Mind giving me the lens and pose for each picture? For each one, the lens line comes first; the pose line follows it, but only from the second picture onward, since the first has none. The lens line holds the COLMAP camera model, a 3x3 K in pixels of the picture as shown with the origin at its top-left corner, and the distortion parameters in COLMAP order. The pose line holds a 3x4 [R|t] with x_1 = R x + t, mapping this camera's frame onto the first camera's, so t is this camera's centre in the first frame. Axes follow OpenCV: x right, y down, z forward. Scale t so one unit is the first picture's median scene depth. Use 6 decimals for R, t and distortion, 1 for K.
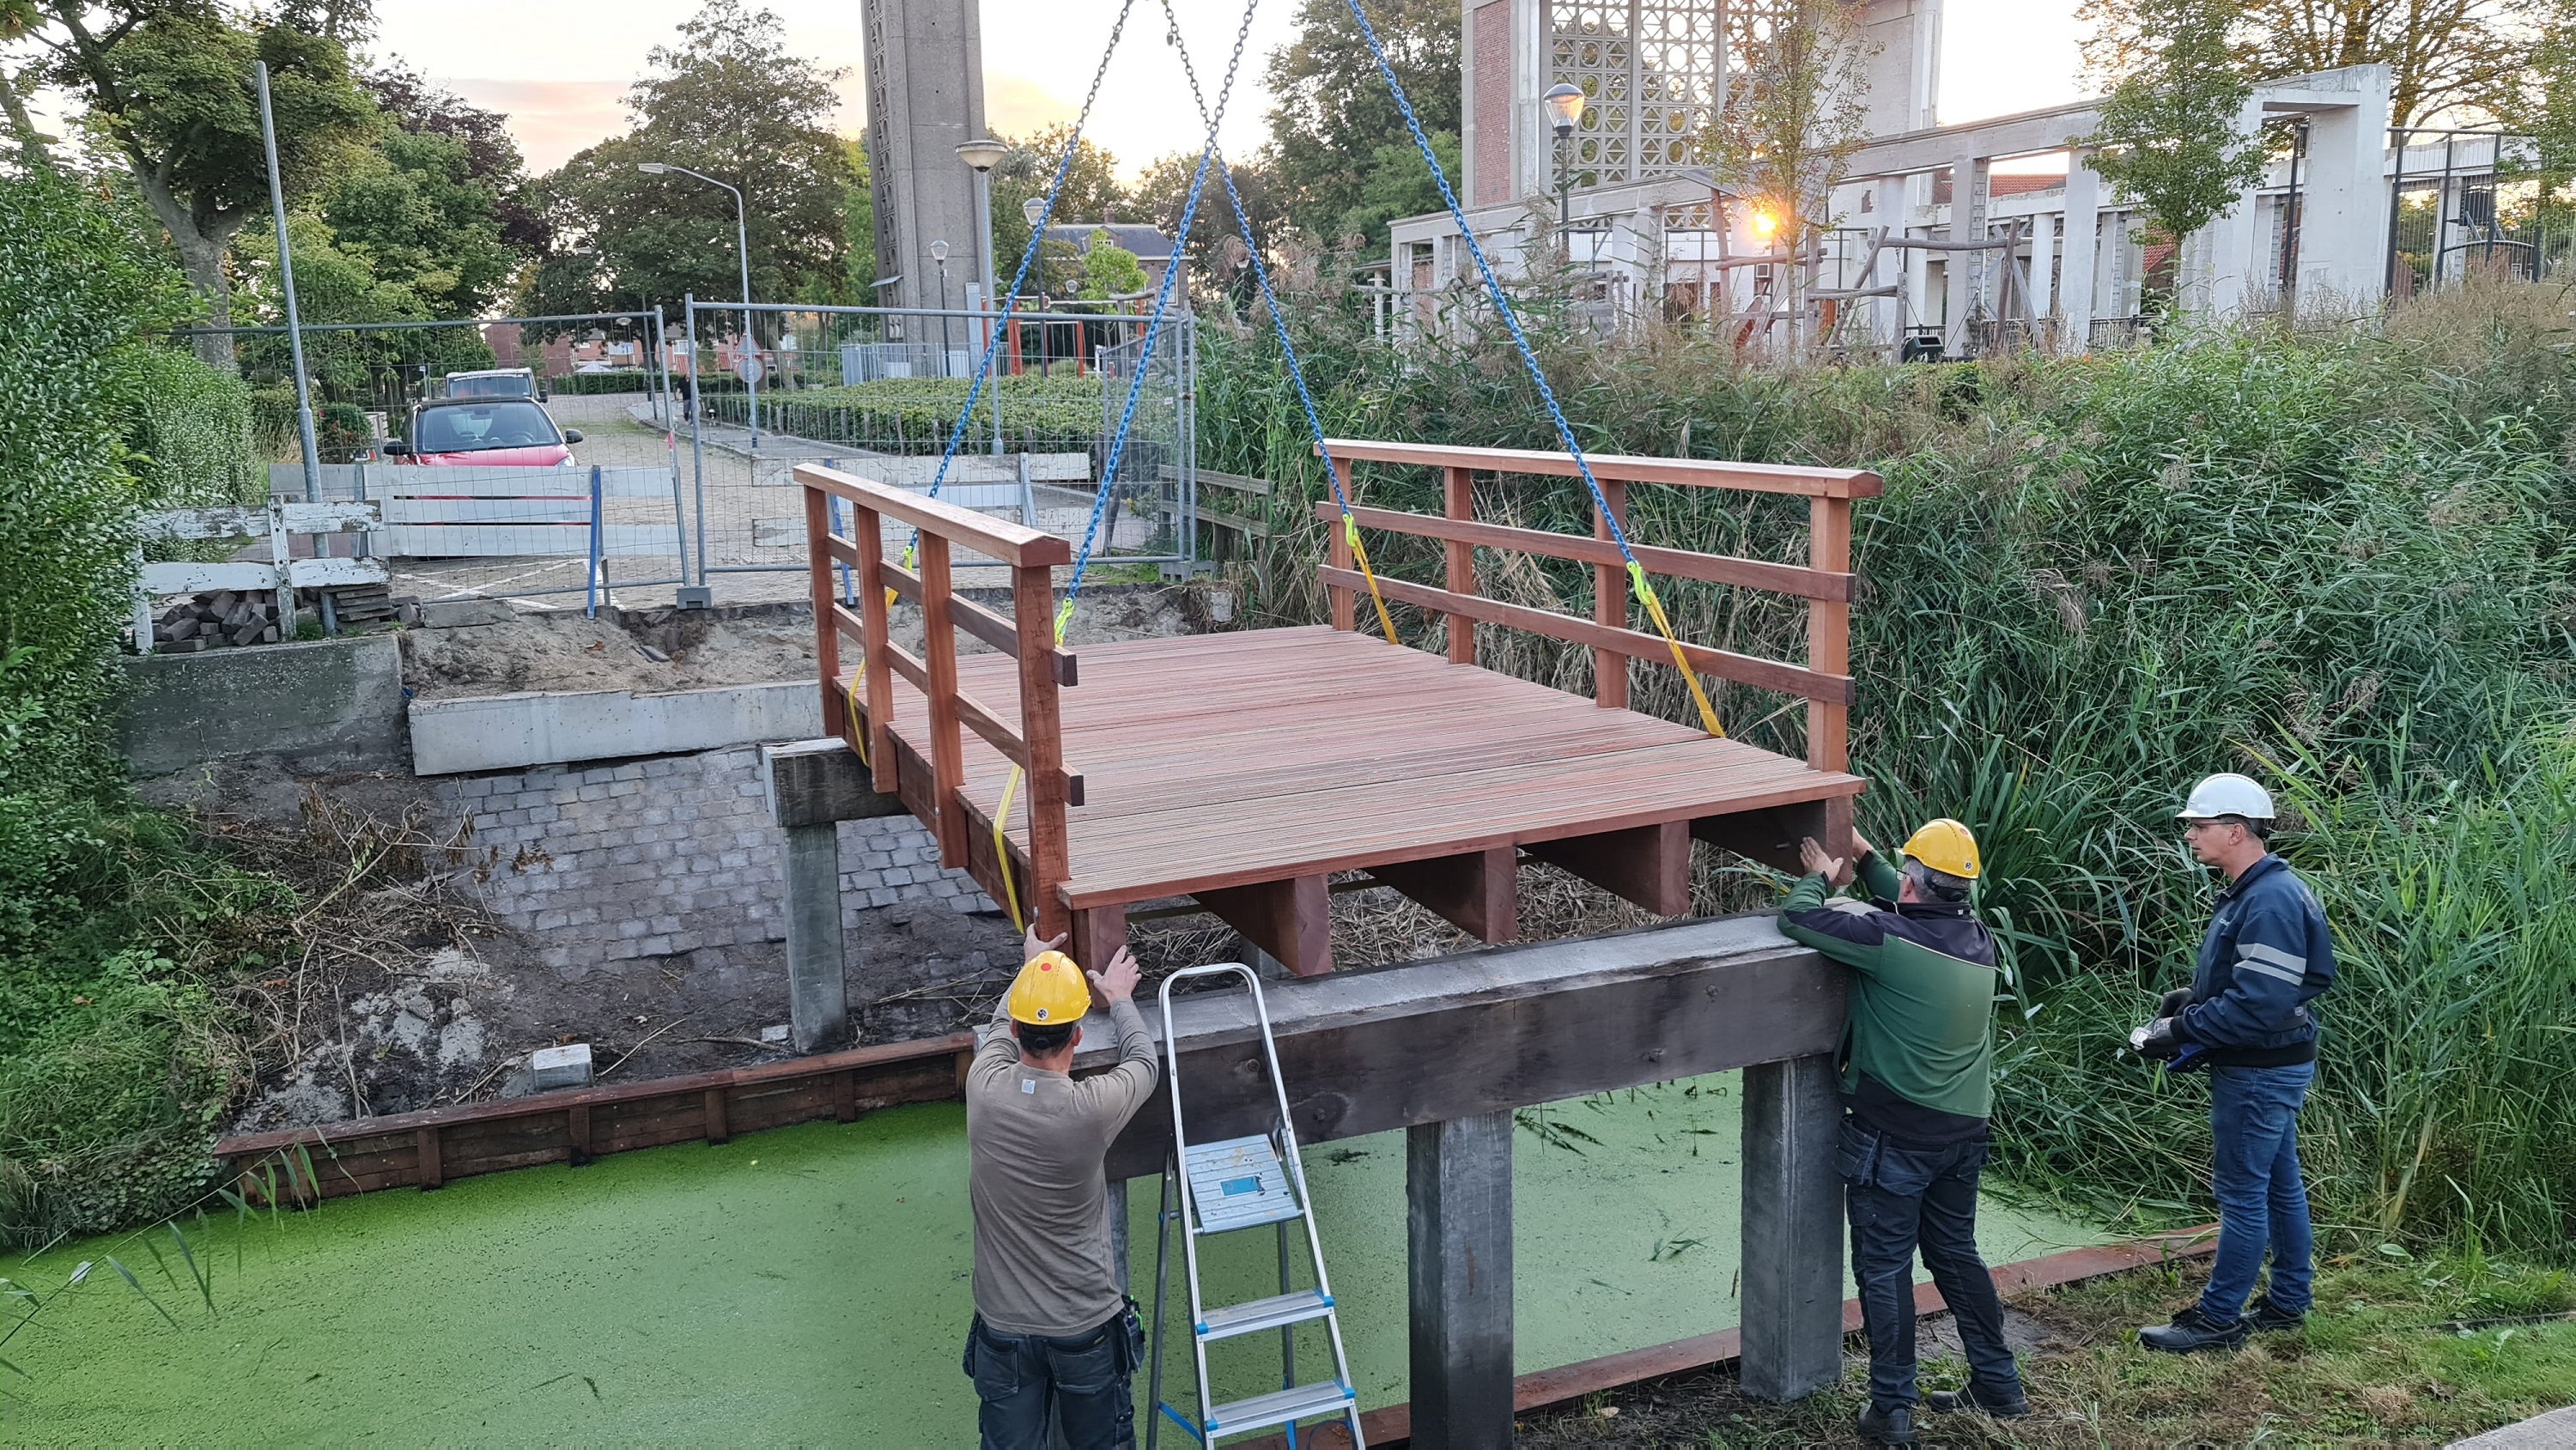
lens RADIAL K [[1892.9, 0, 1288.0], [0, 1892.9, 725.0], [0, 0, 1]] dist [0.033074, 0.002492]
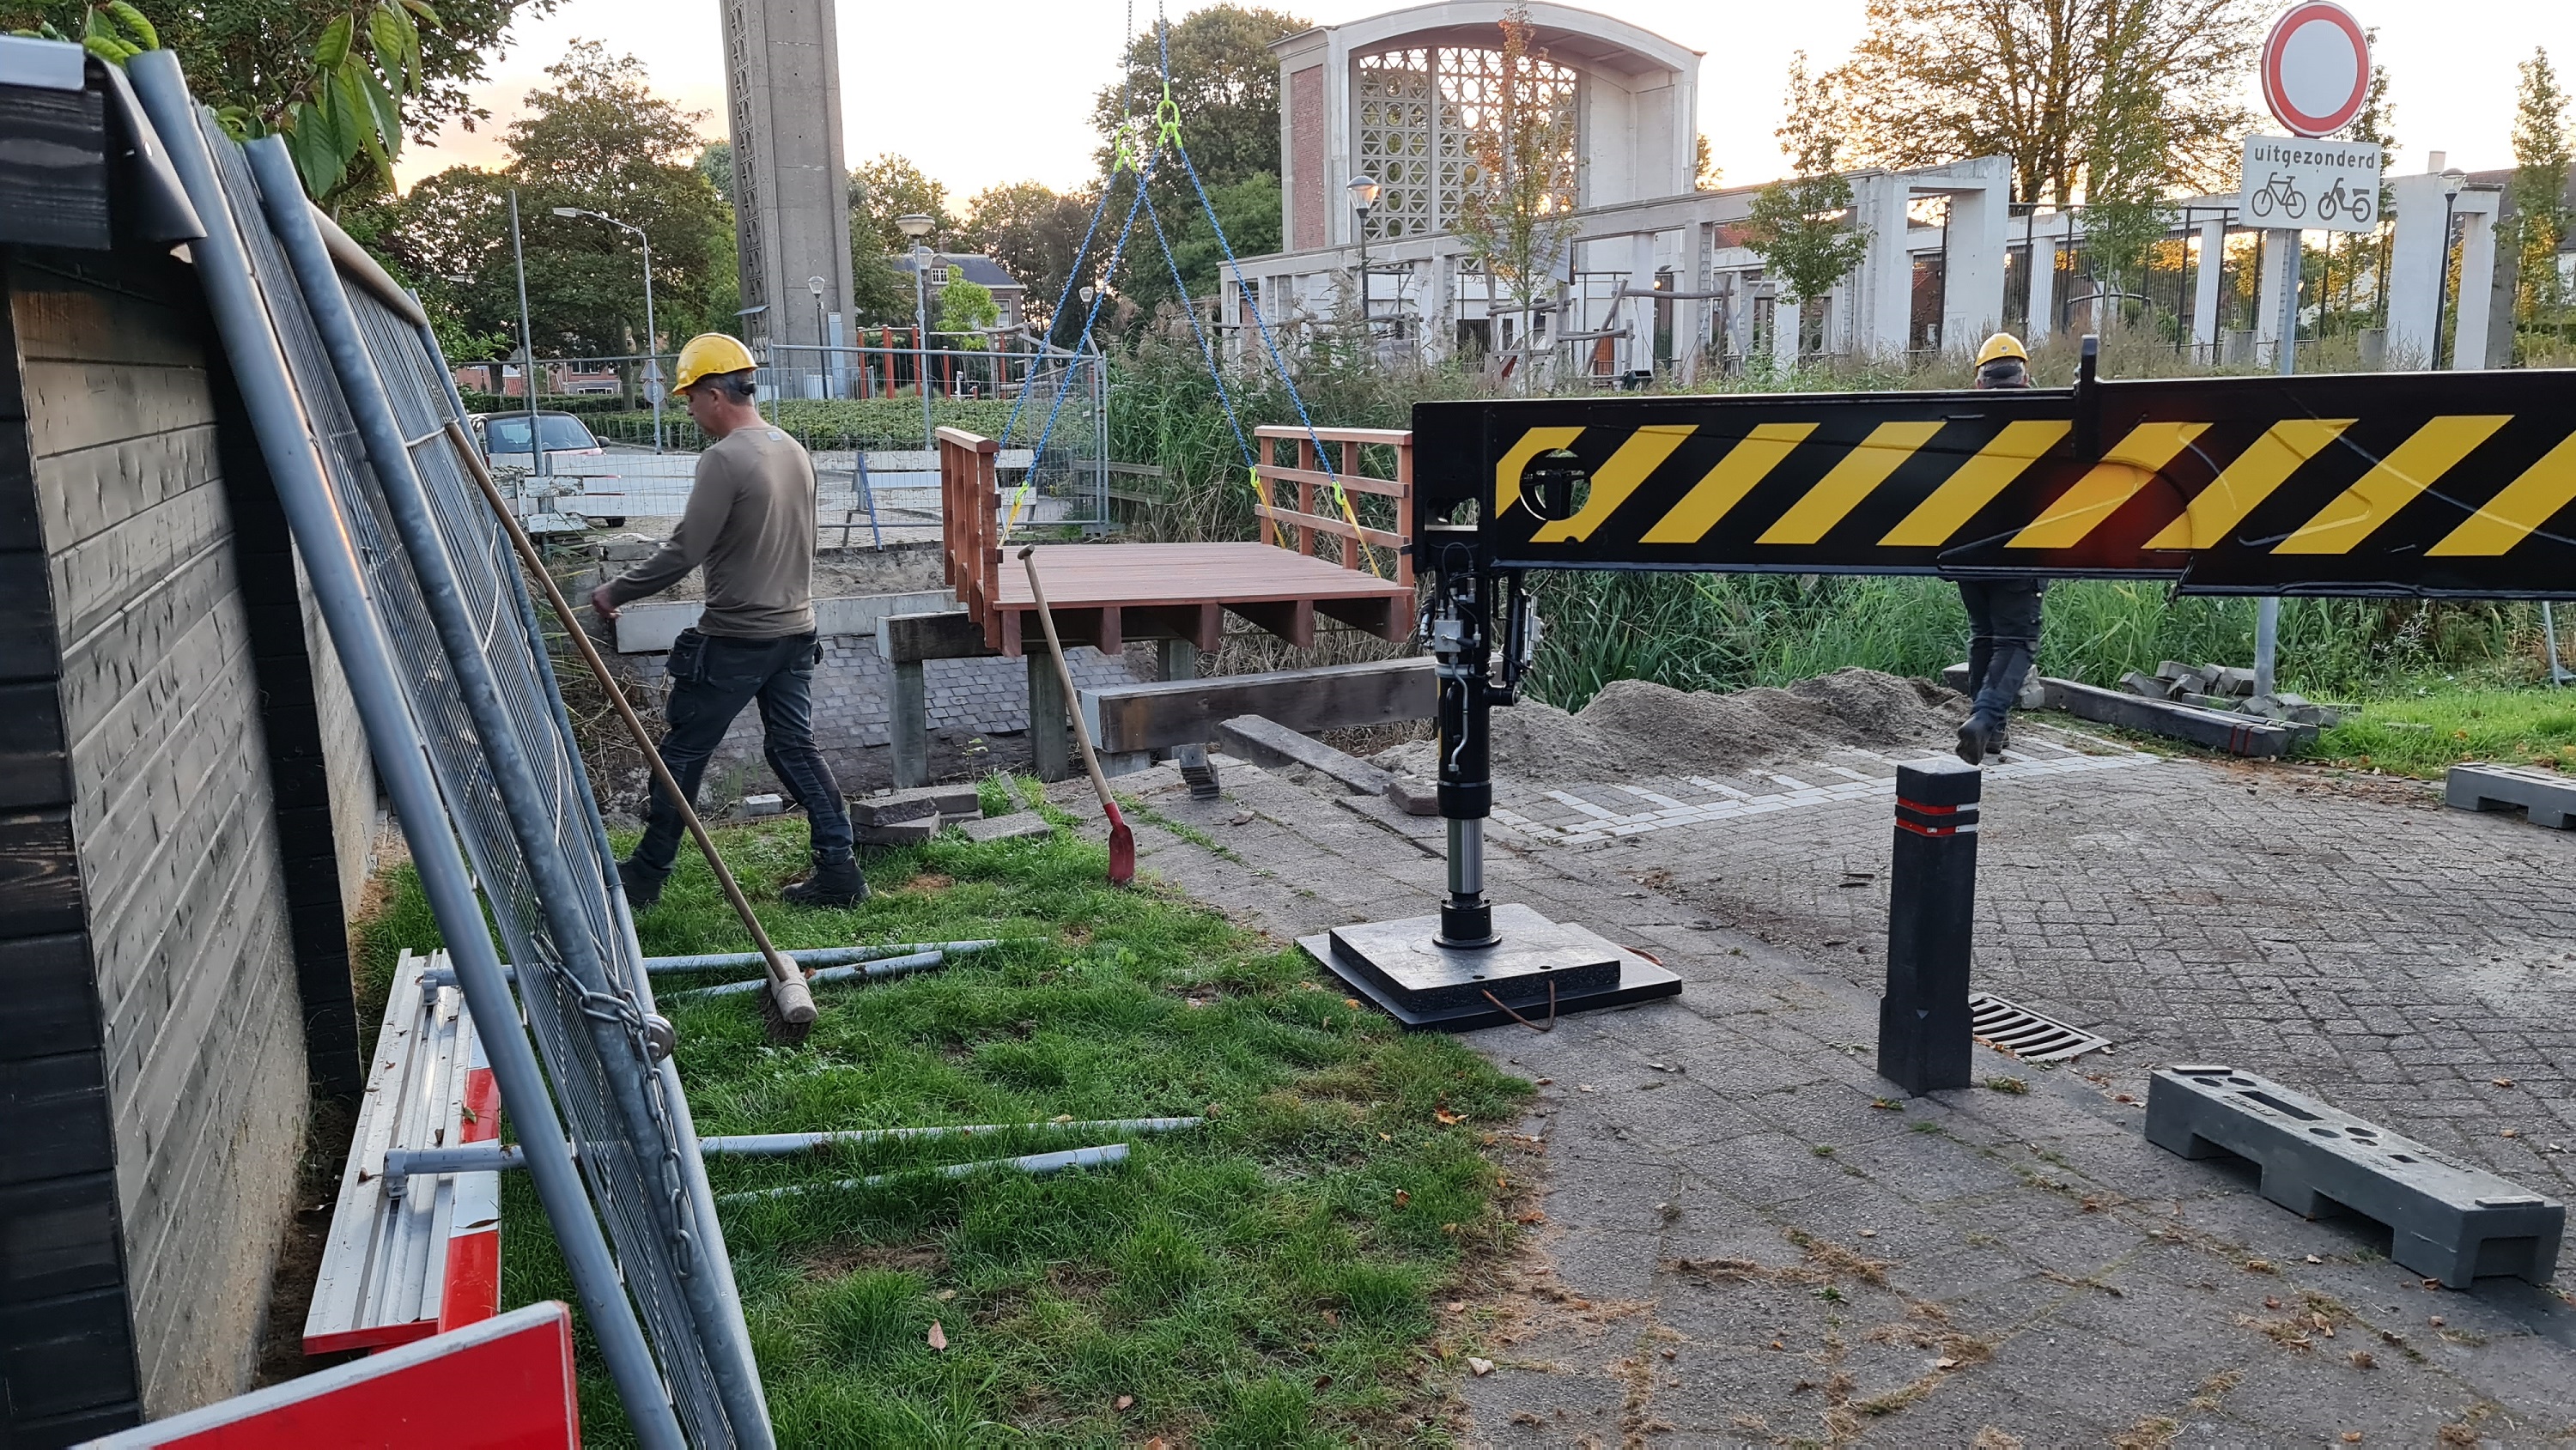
lens RADIAL K [[1915.5, 0, 1288.0], [0, 1915.5, 725.0], [0, 0, 1]] dist [0.053501, 0.000943]
pose [[0.995701, -0.012585, 0.091762, -0.012606], [0.013960, 0.999800, -0.014352, 0.023291], [-0.091563, 0.015572, 0.995678, -0.122011]]
